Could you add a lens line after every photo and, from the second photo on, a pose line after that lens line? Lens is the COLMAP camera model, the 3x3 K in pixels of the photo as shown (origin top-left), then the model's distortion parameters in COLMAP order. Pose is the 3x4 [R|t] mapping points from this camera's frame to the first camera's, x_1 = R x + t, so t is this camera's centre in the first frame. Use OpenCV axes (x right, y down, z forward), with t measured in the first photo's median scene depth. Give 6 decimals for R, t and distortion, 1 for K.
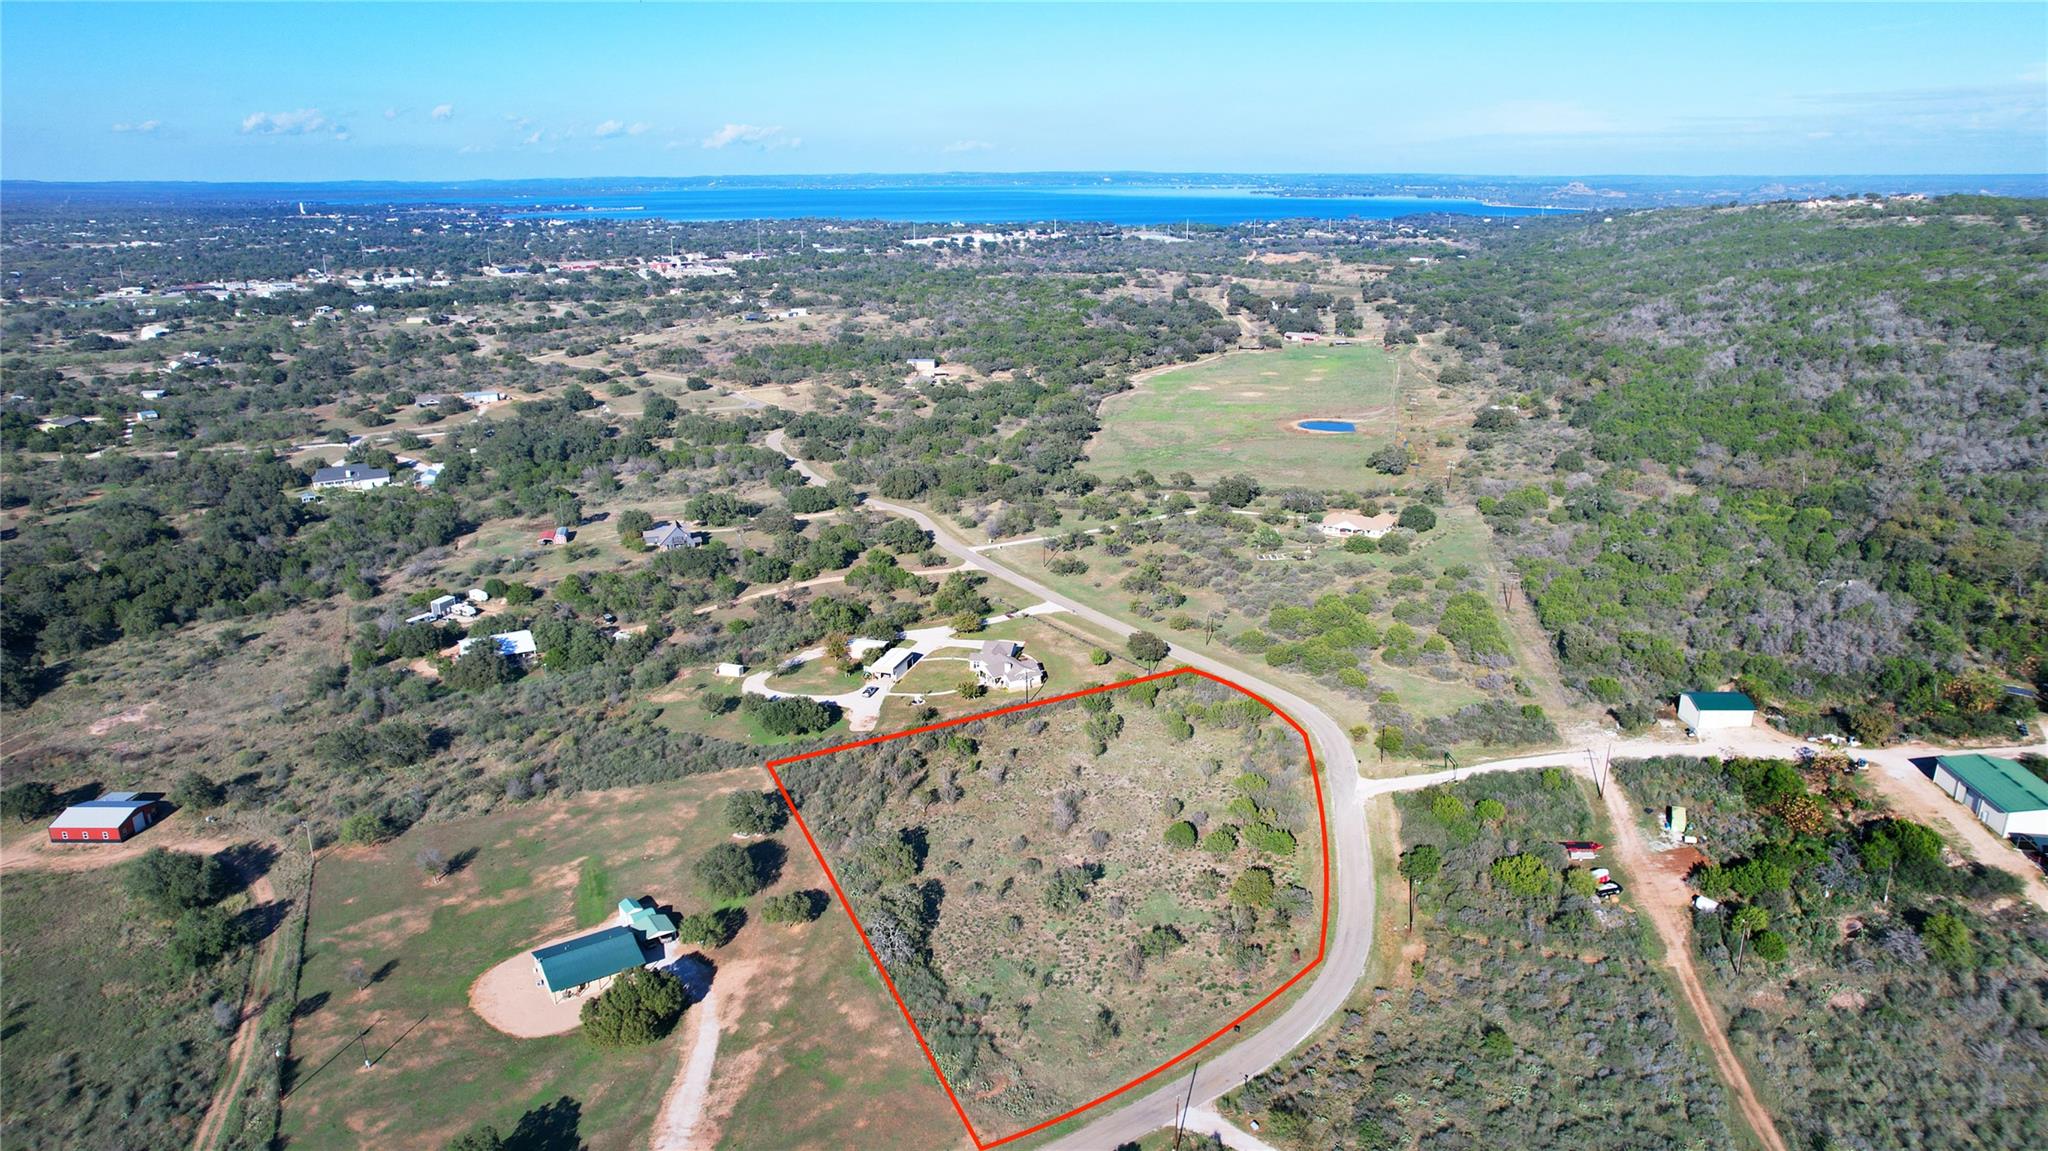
lens RADIAL K [[1301.8, 0, 1024.0], [0, 1301.8, 575.5], [0, 0, 1]] dist [-0.075030, 0.064632]
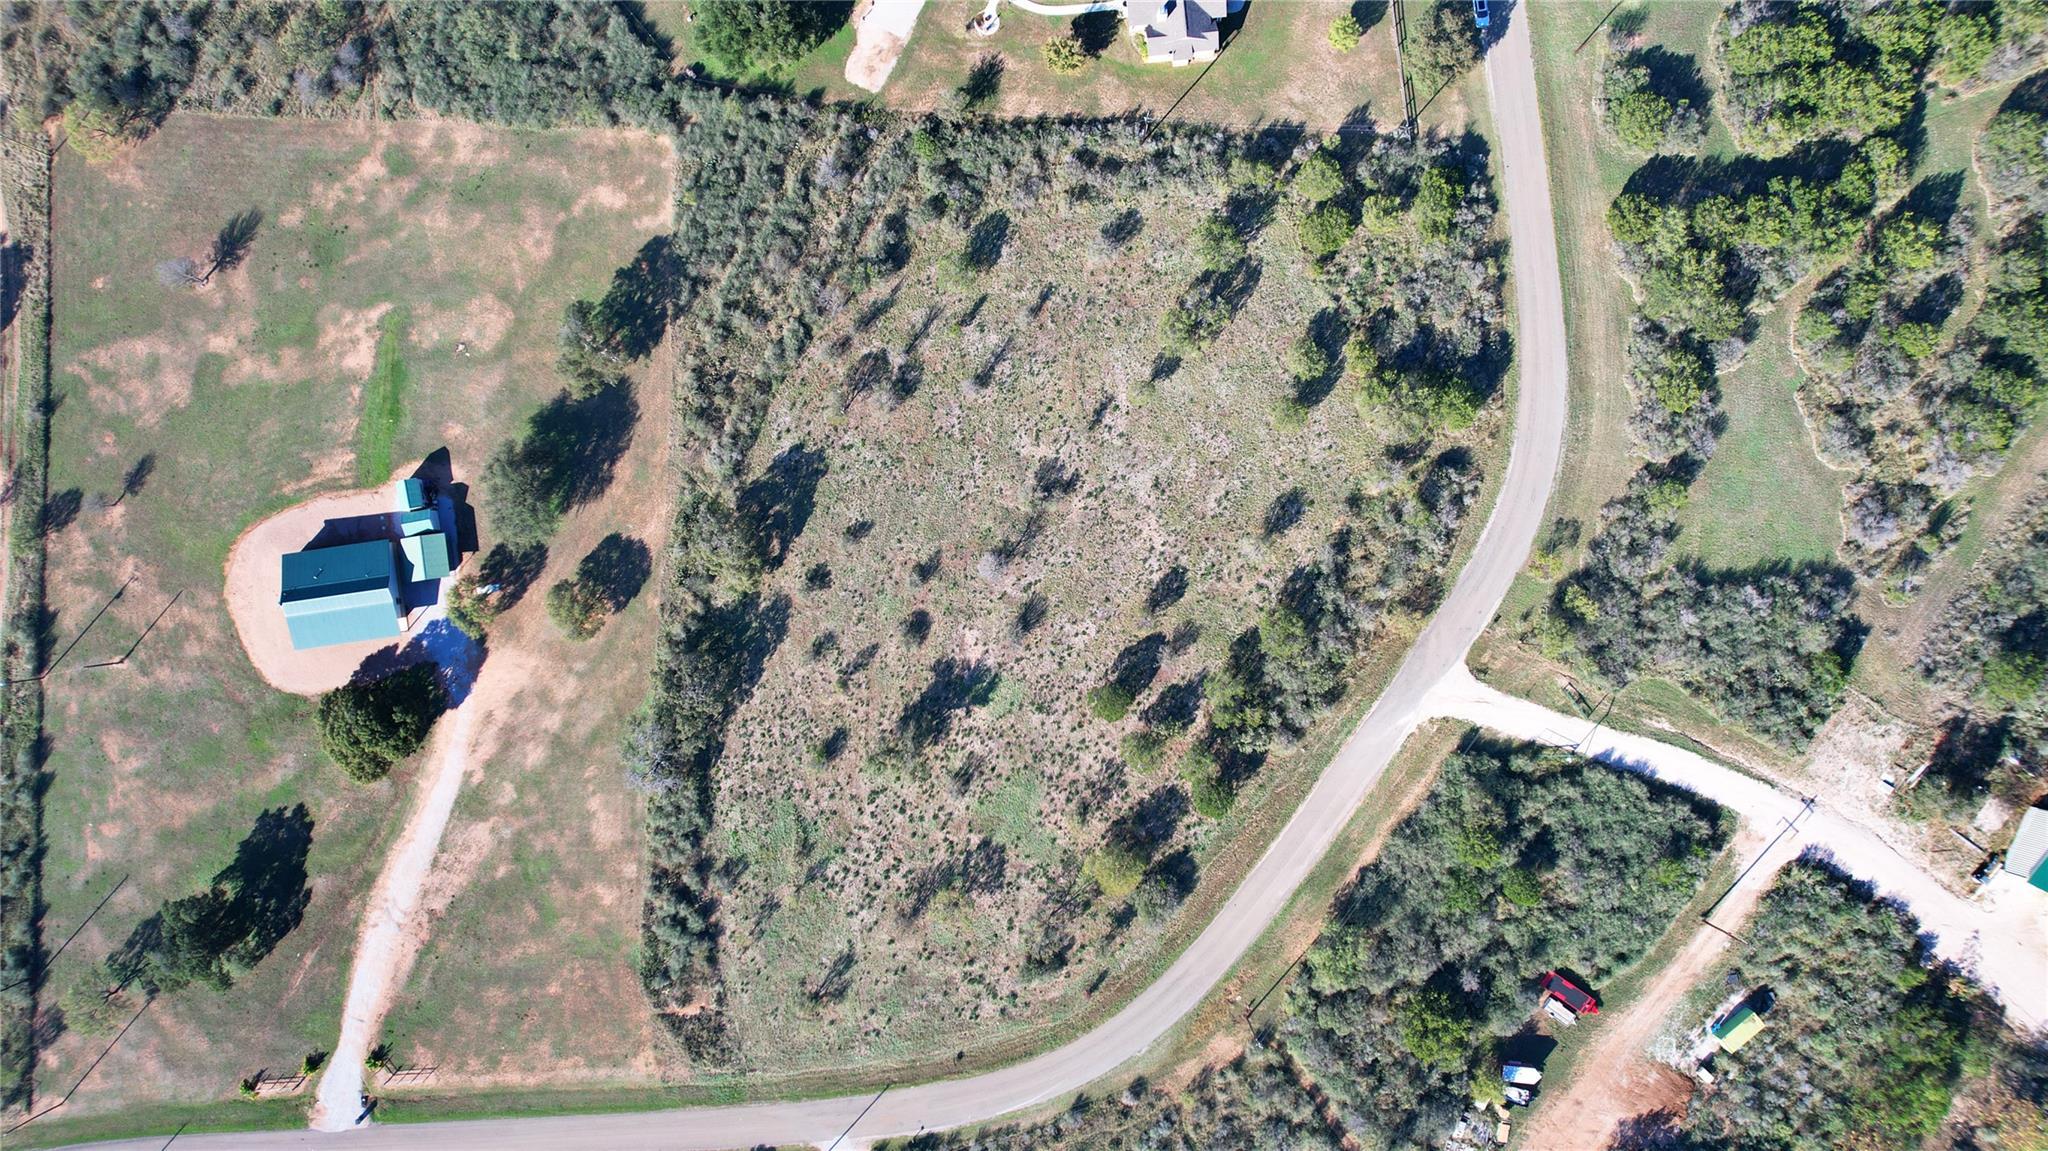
lens RADIAL K [[1301.8, 0, 1024.0], [0, 1301.8, 575.5], [0, 0, 1]] dist [-0.075030, 0.064632]
pose [[0.902548, 0.430590, -0.000729, 0.044809], [-0.128824, 0.271638, 0.953738, -0.447968], [0.410868, -0.860700, 0.300637, 0.760235]]
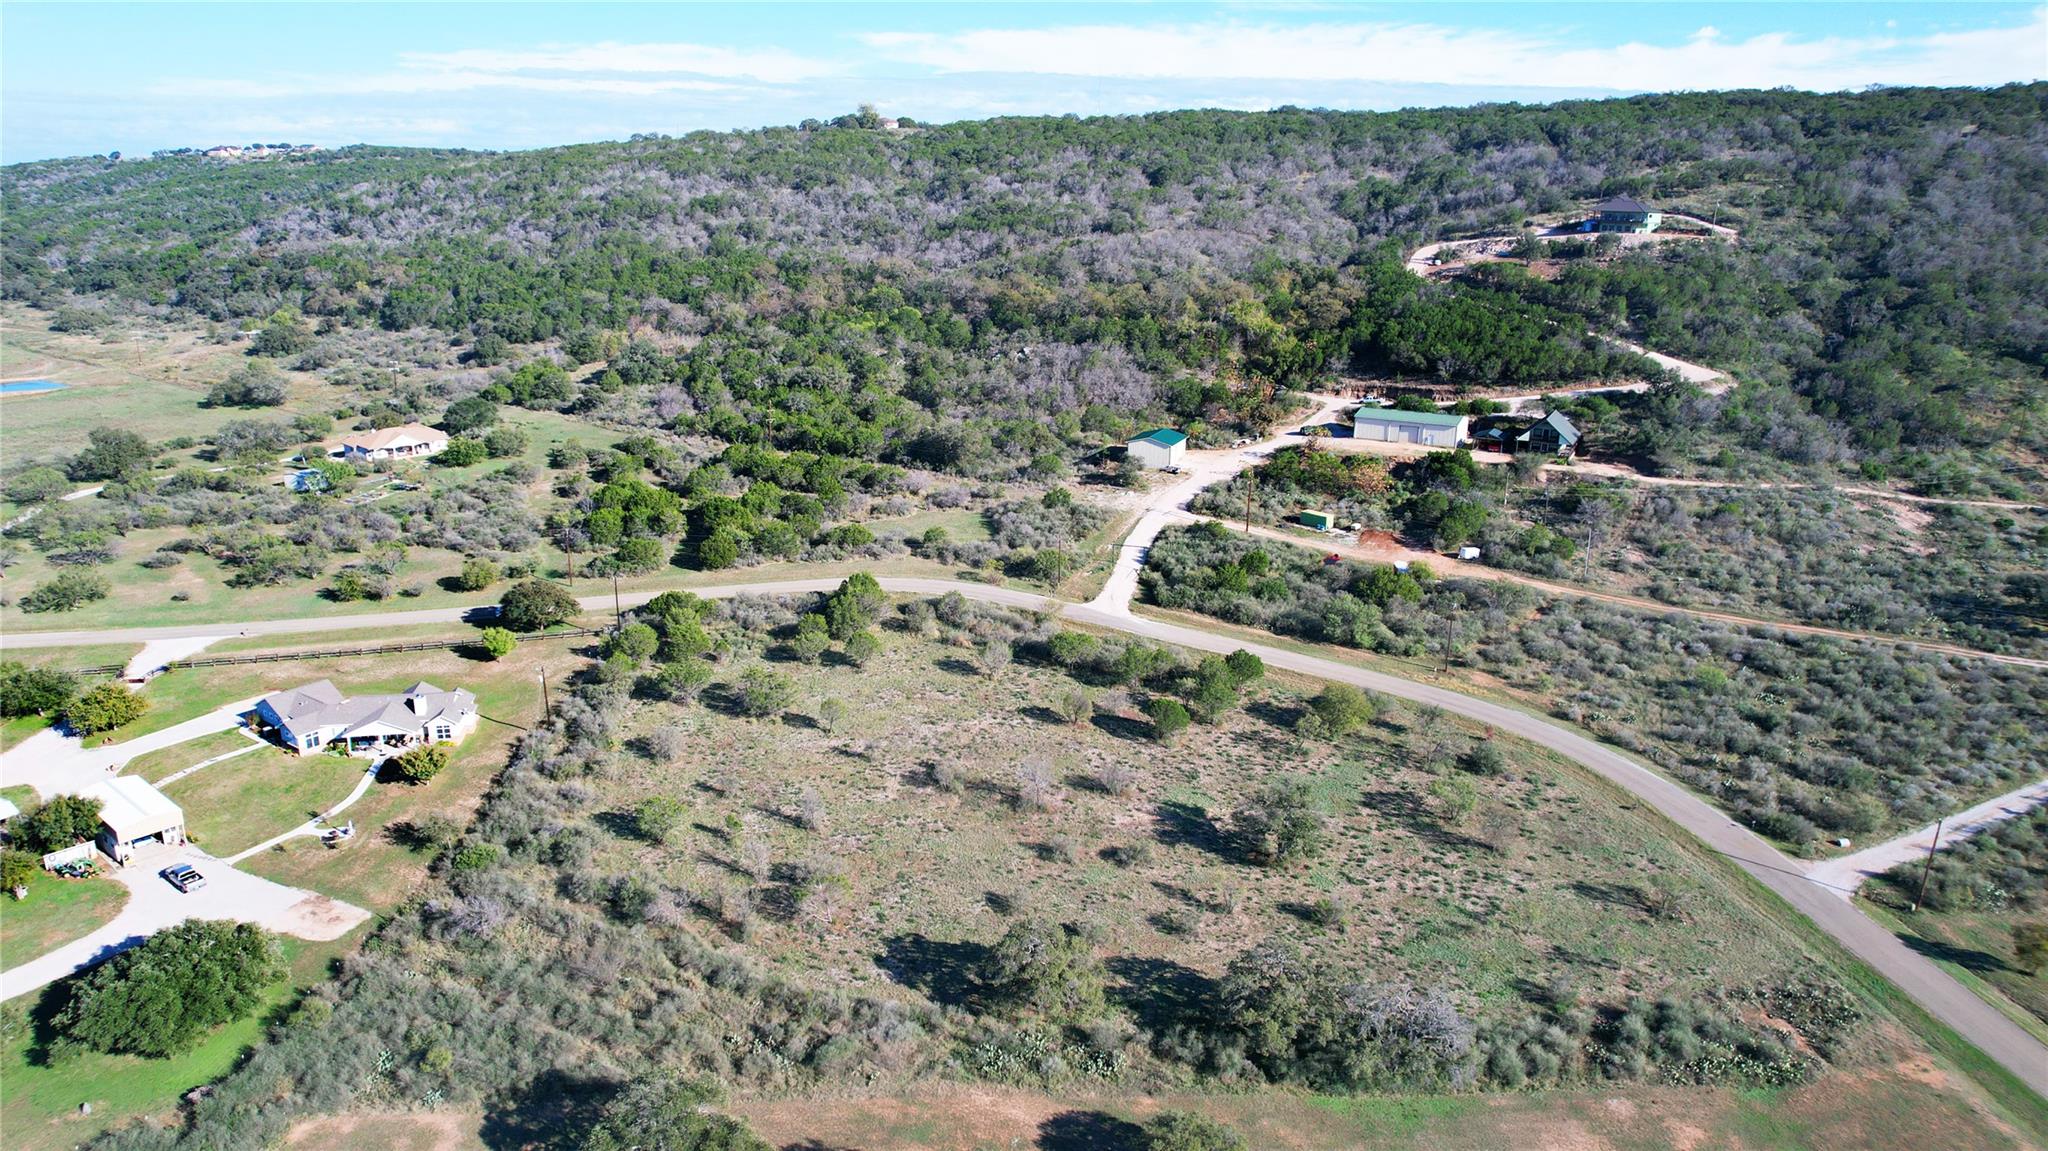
lens RADIAL K [[1301.8, 0, 1024.0], [0, 1301.8, 575.5], [0, 0, 1]] dist [-0.075030, 0.064632]
pose [[0.356599, -0.253747, 0.899138, -0.437198], [0.263443, 0.950666, 0.163806, 0.005696], [-0.896345, 0.178458, 0.405855, 0.723691]]
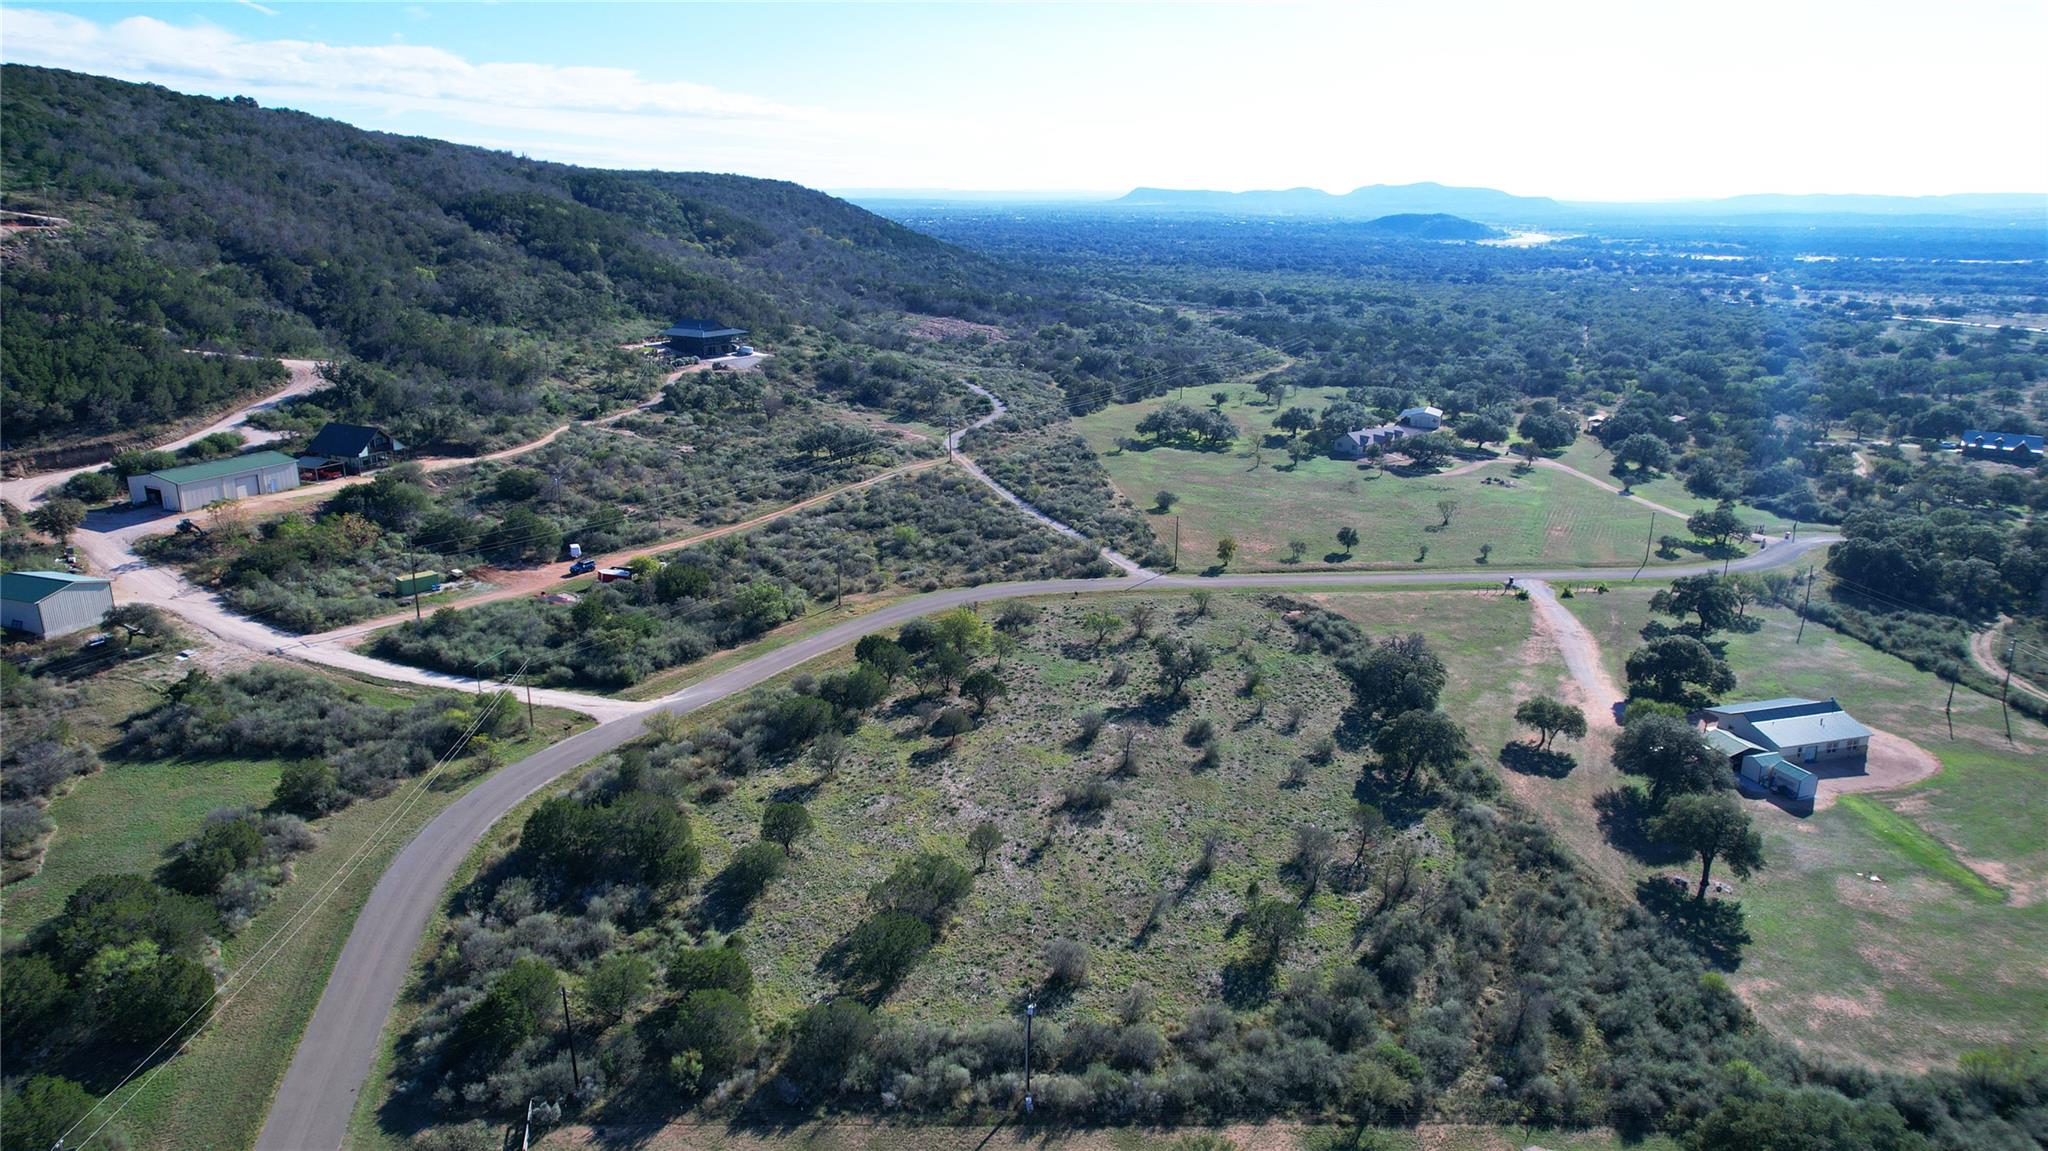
lens RADIAL K [[1301.8, 0, 1024.0], [0, 1301.8, 575.5], [0, 0, 1]] dist [-0.075030, 0.064632]
pose [[-0.952169, -0.087177, 0.292874, -0.089623], [0.089705, 0.836468, 0.540625, -0.203587], [-0.292109, 0.541038, -0.788638, 1.385627]]
